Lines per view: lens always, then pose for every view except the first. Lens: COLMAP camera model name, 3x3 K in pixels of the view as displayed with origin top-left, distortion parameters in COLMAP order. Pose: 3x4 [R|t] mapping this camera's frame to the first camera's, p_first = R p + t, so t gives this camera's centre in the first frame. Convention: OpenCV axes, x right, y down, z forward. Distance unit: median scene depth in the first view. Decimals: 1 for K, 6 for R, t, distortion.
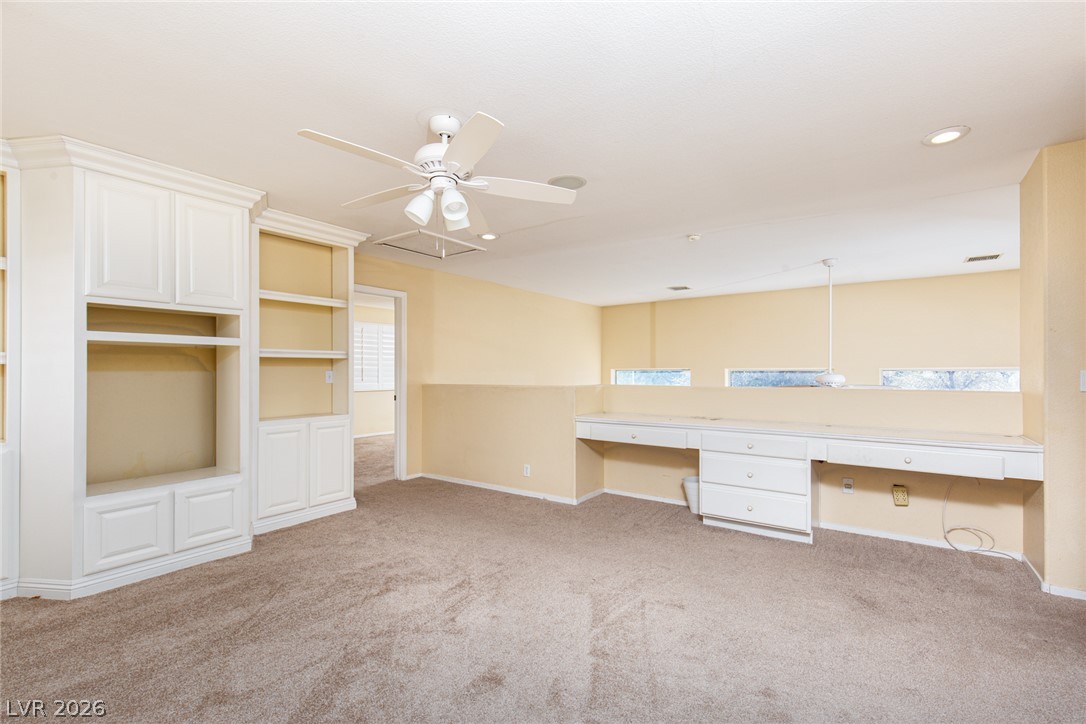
lens RADIAL K [[487.8, 0, 543.5], [0, 487.8, 366.4], [0, 0, 1]] dist [0.012066, 0.000574]
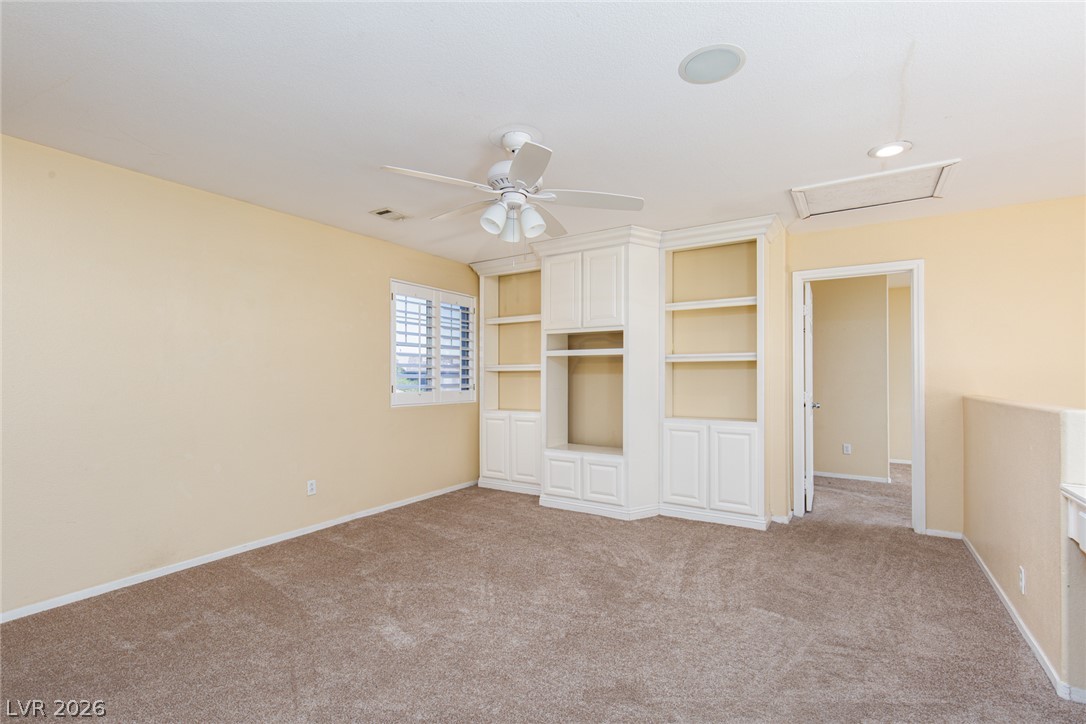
lens RADIAL K [[487.8, 0, 544.4], [0, 487.8, 368.4], [0, 0, 1]] dist [0.012066, 0.000574]
pose [[0.066040, -0.007952, -0.997785, 0.549871], [0.010001, 0.999923, -0.007307, 0.000830], [0.997767, -0.009497, 0.066114, 0.639220]]
